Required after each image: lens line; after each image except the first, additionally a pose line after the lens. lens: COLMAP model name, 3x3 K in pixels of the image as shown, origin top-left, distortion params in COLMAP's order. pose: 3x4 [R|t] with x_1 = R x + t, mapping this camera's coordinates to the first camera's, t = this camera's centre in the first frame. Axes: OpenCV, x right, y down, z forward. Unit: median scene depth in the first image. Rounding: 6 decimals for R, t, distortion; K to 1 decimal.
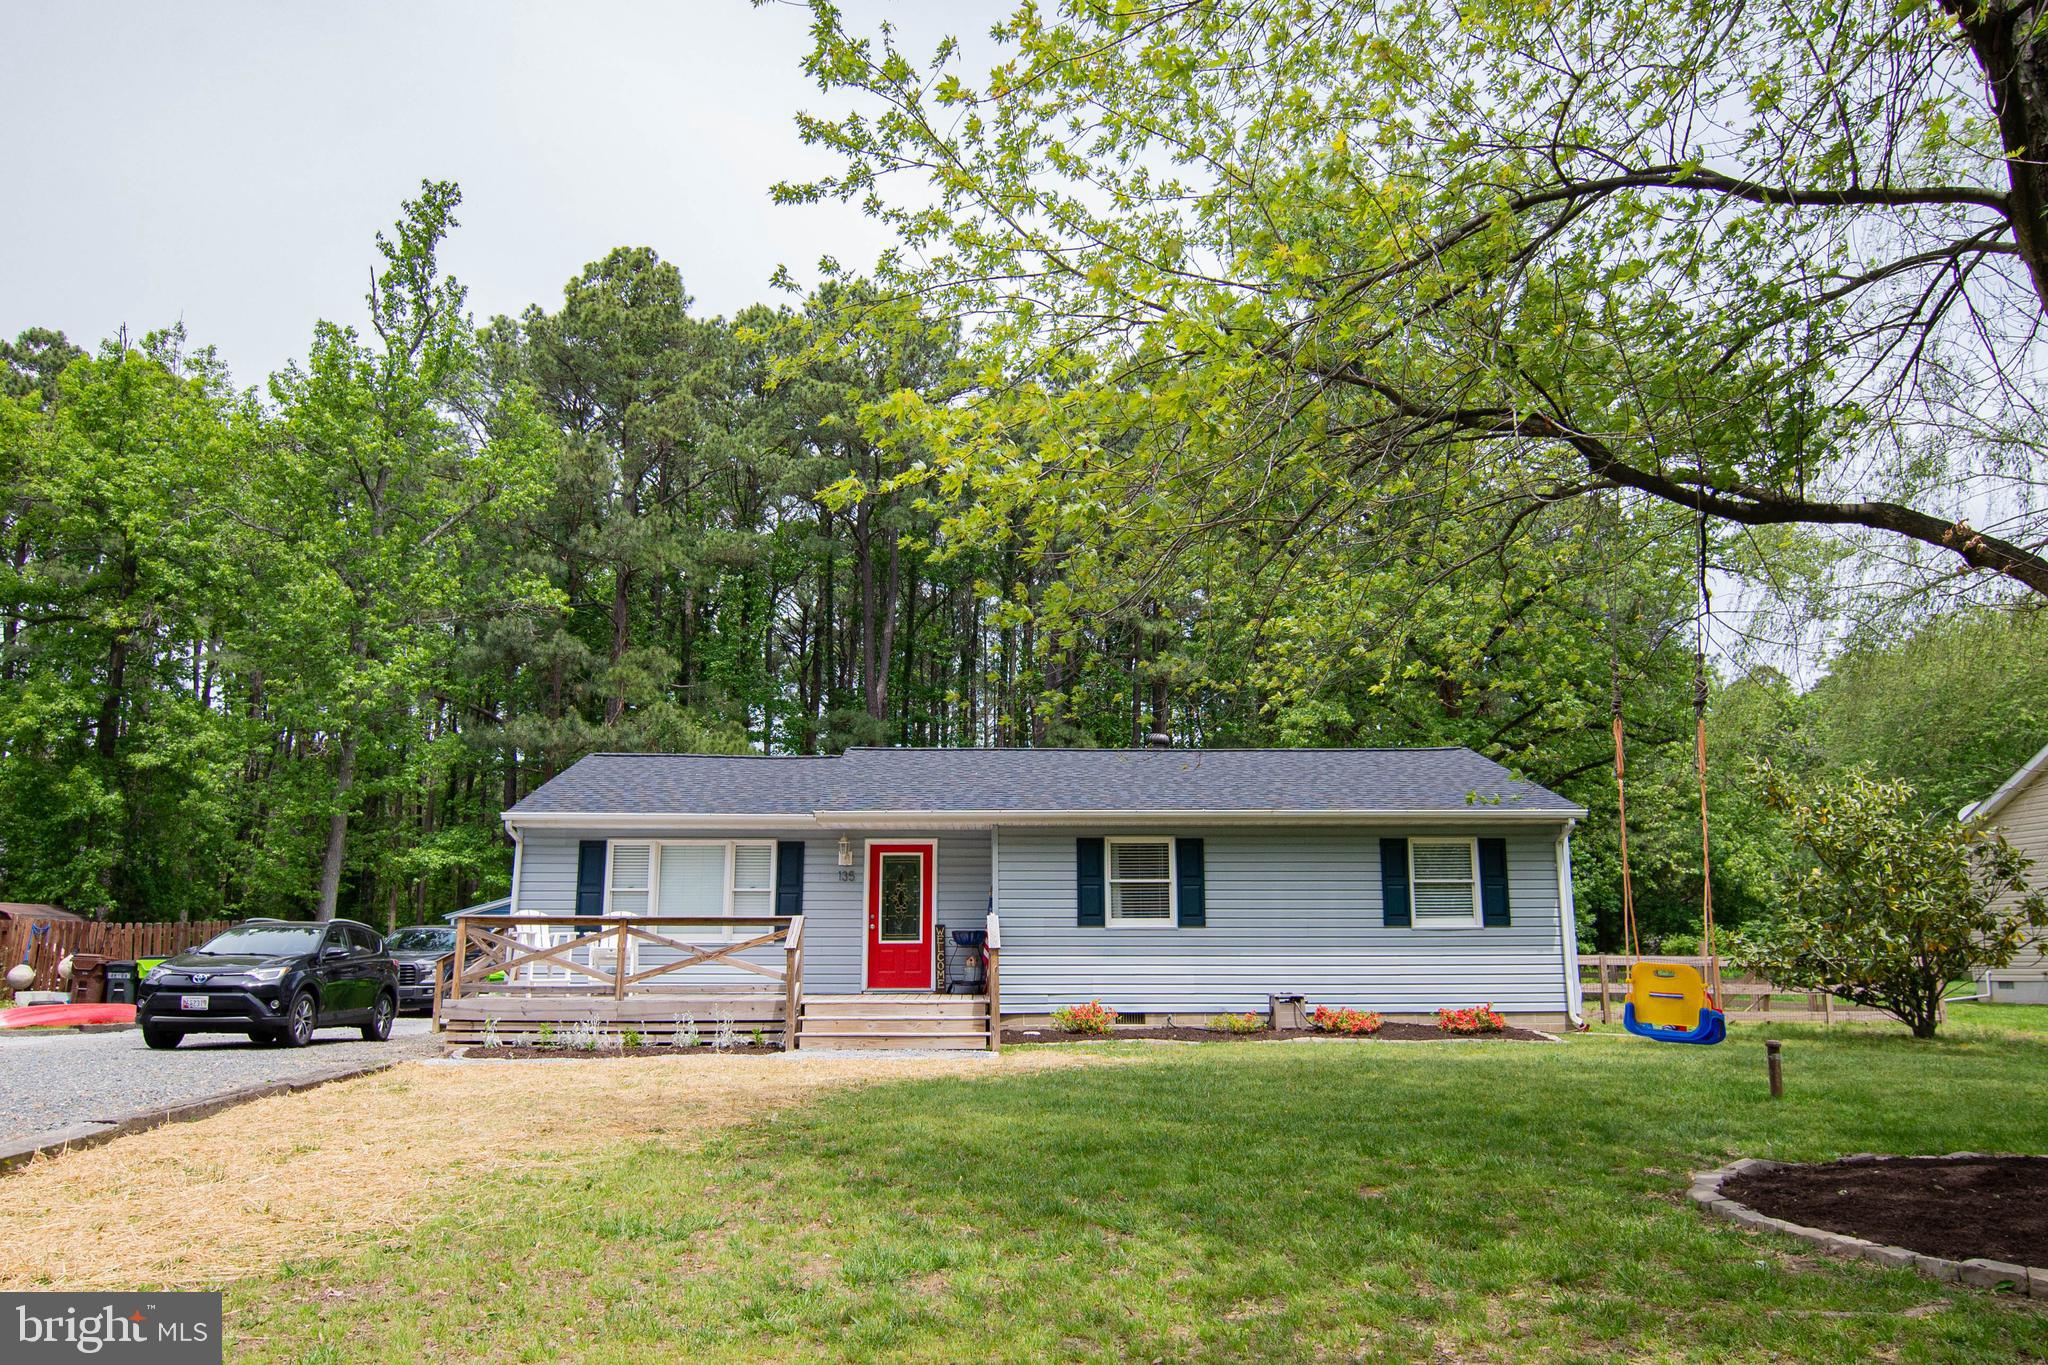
lens RADIAL K [[1385.3, 0, 1025.3], [0, 1385.3, 686.6], [0, 0, 1]] dist [0.005127, -0.016957]
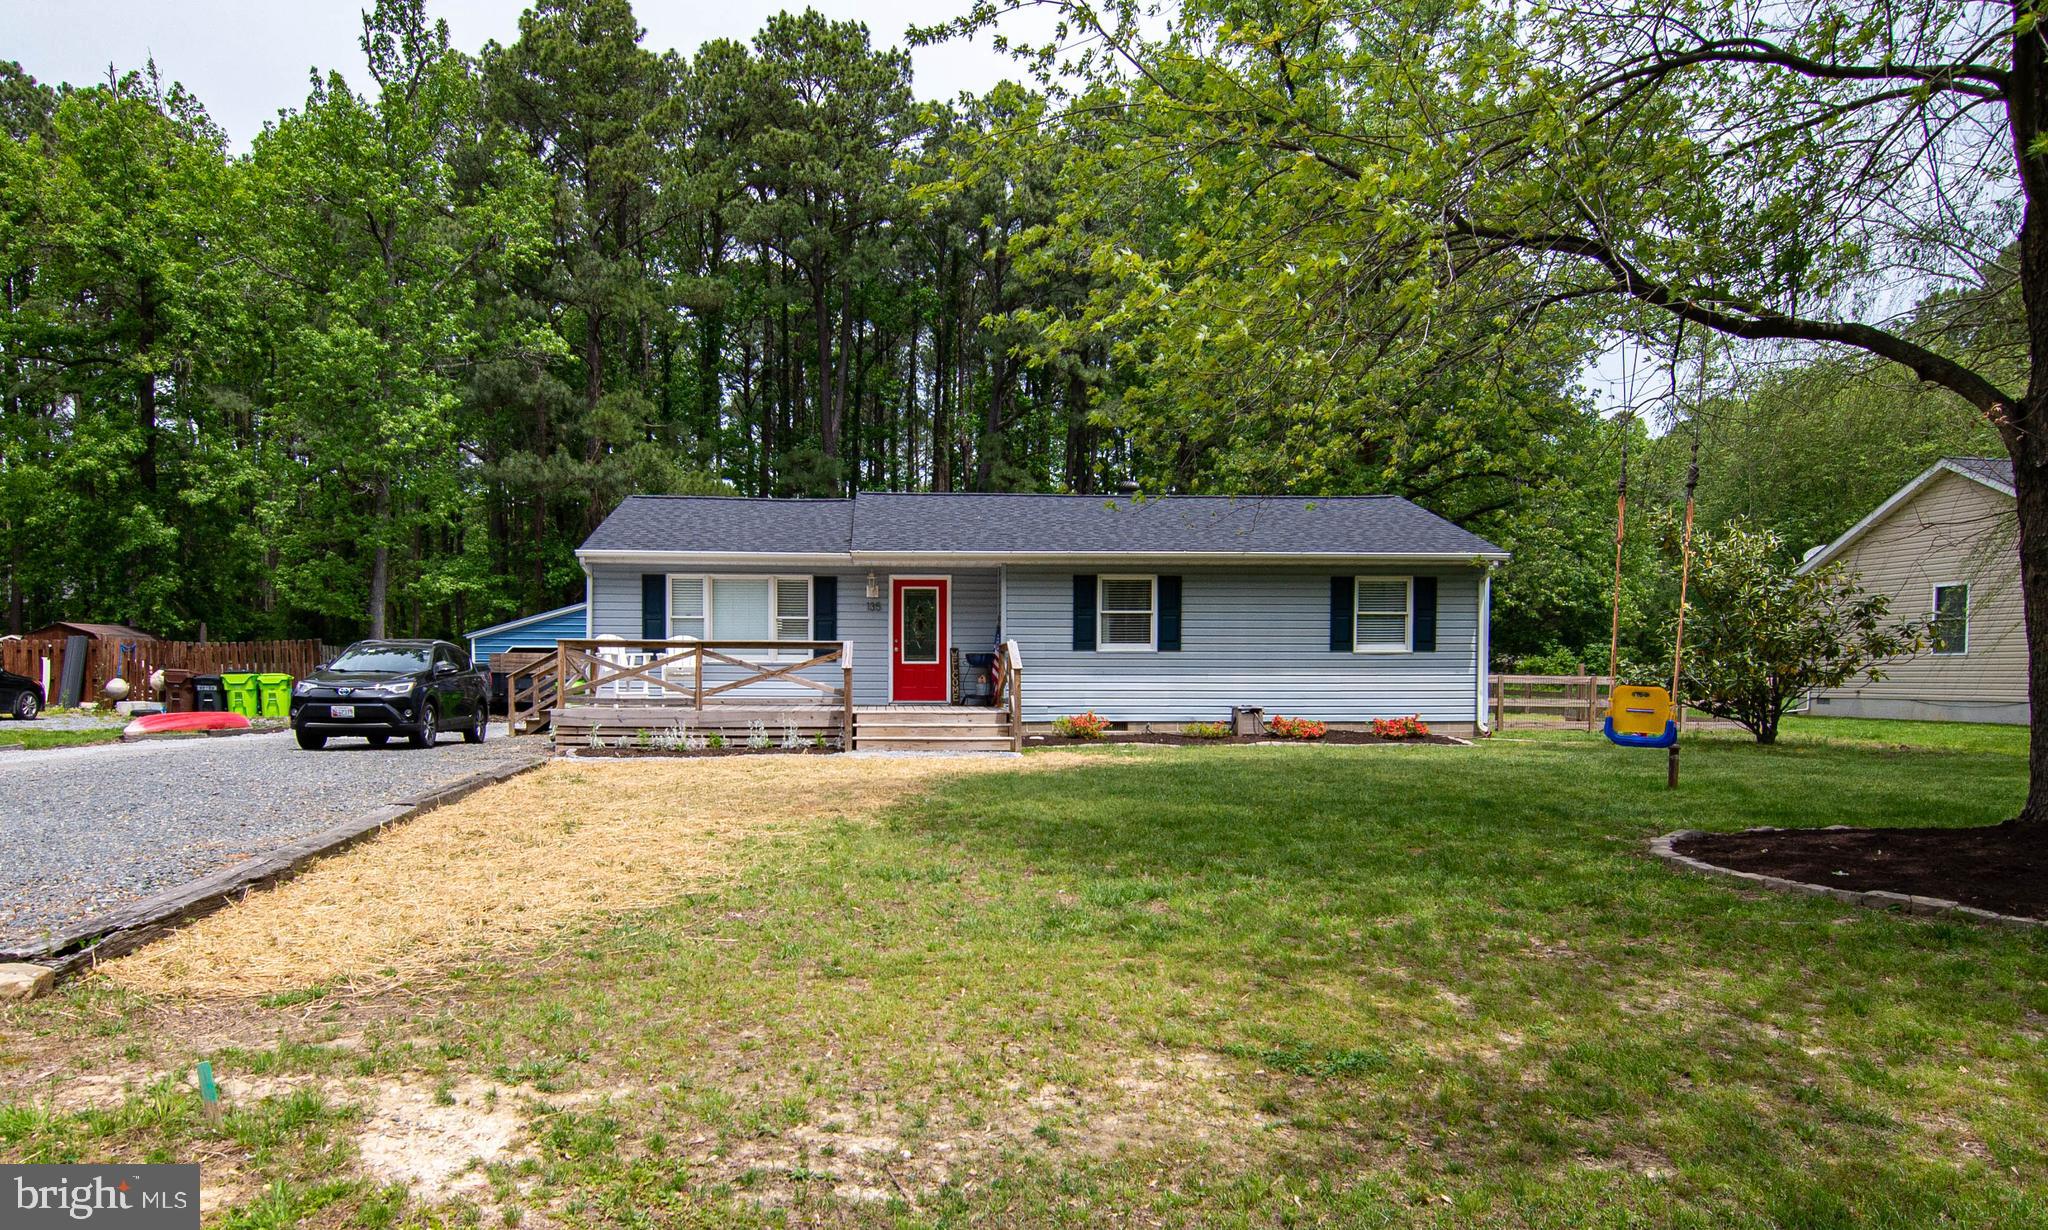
lens RADIAL K [[1263.4, 0, 966.3], [0, 1263.4, 729.3], [0, 0, 1]] dist [-0.004787, -0.007866]
pose [[0.999703, 0.002367, 0.024245, -0.077946], [-0.008023, 0.971728, 0.235965, -0.014386], [-0.023001, -0.236089, 0.971459, -0.058398]]
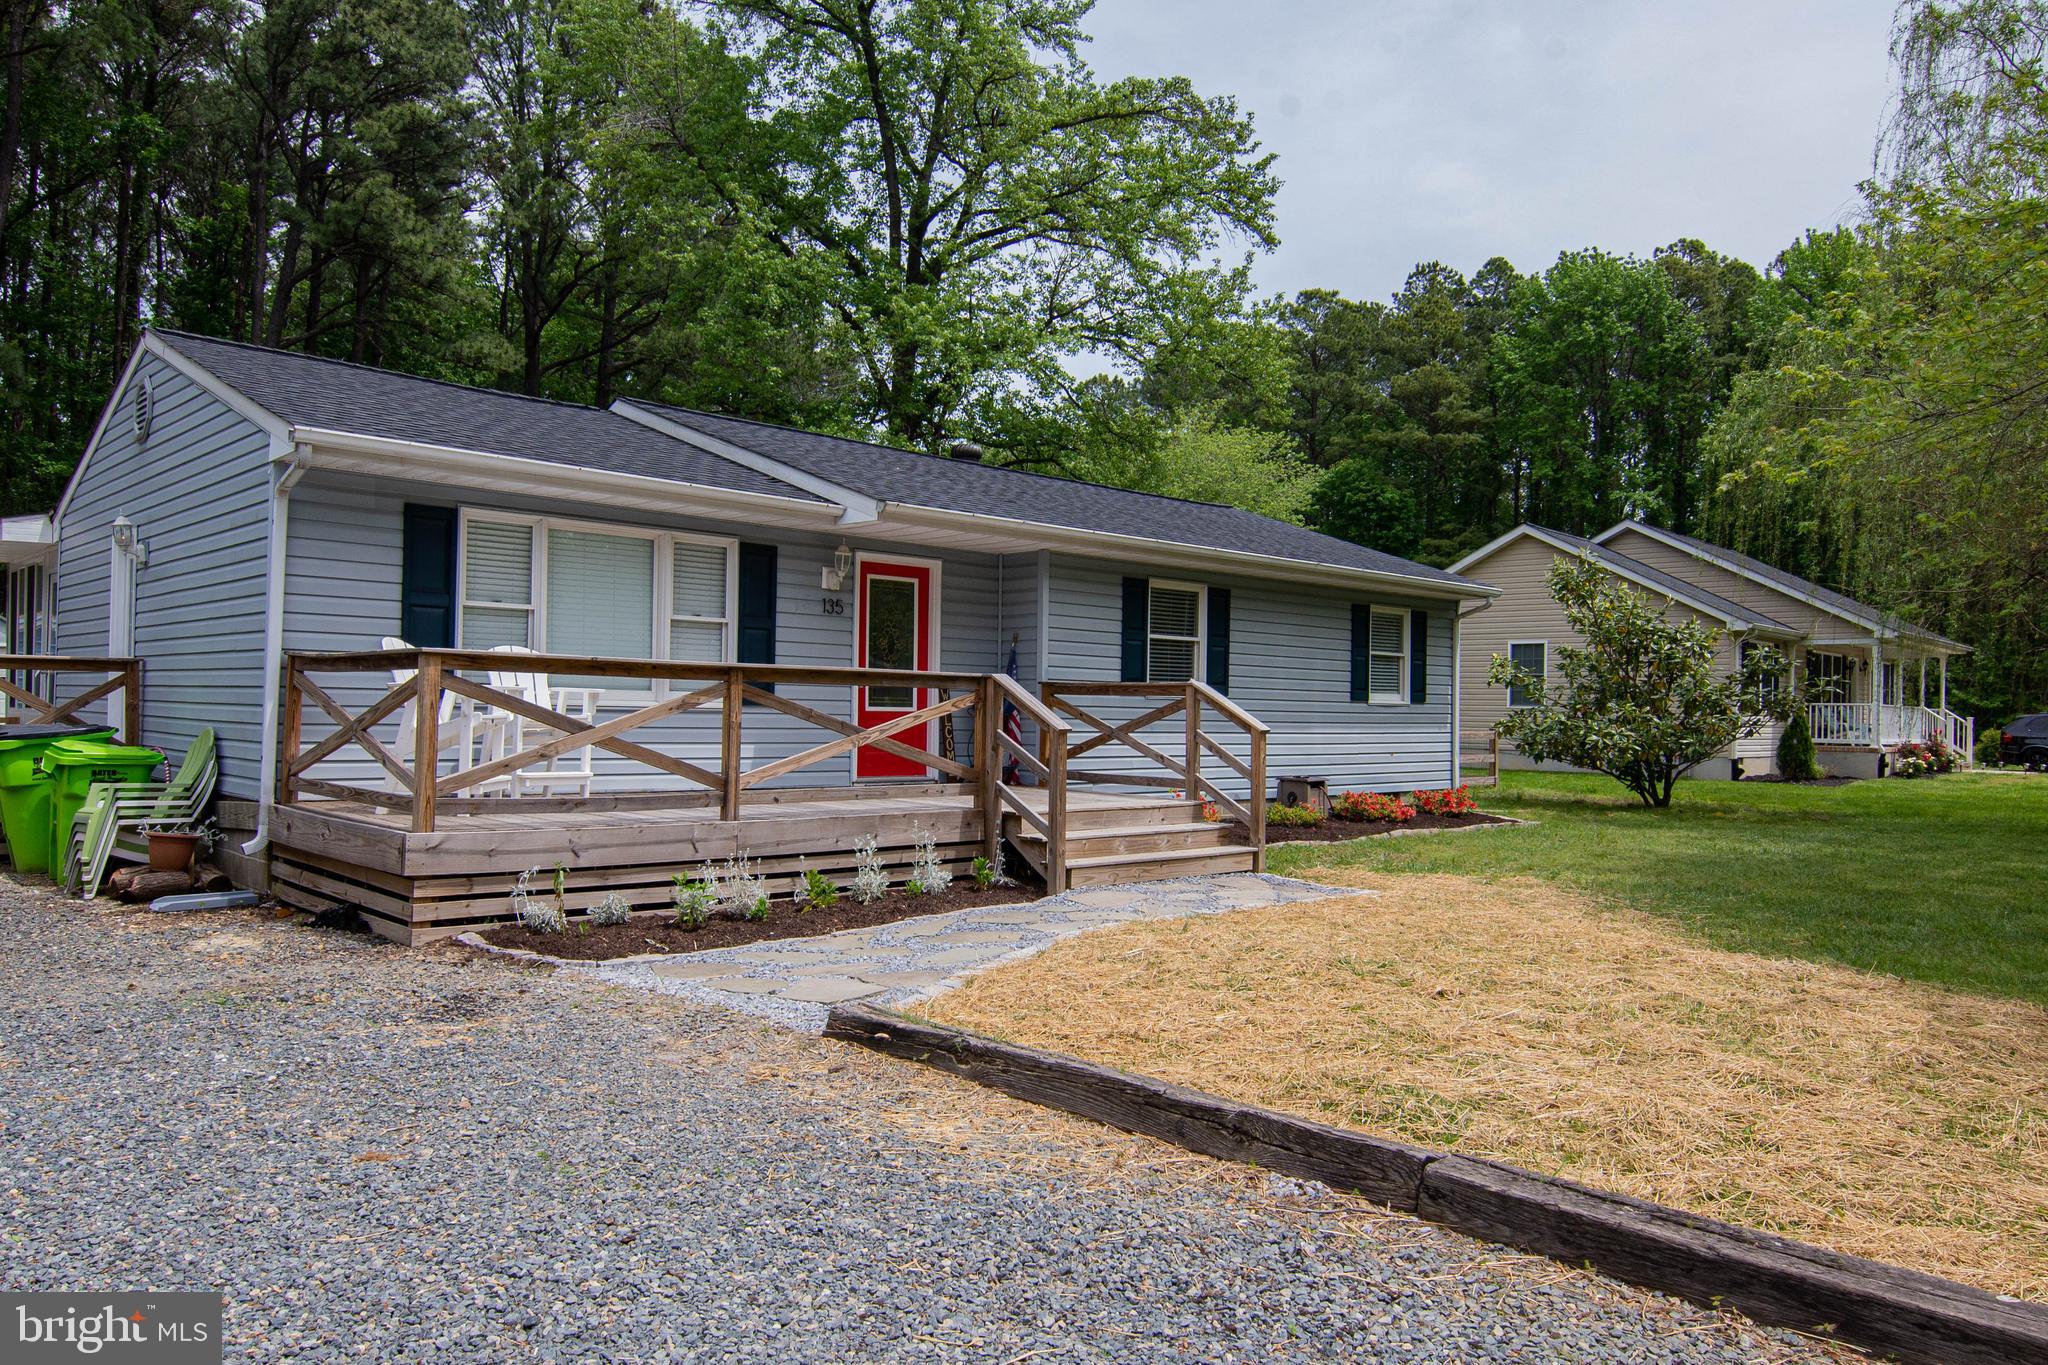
lens RADIAL K [[1385.3, 0, 1019.9], [0, 1385.3, 691.3], [0, 0, 1]] dist [0.005127, -0.016957]
pose [[0.748076, 0.023793, 0.663186, -0.494640], [-0.148236, 0.980097, 0.132048, 0.079357], [-0.646845, -0.197090, 0.736714, 0.474197]]
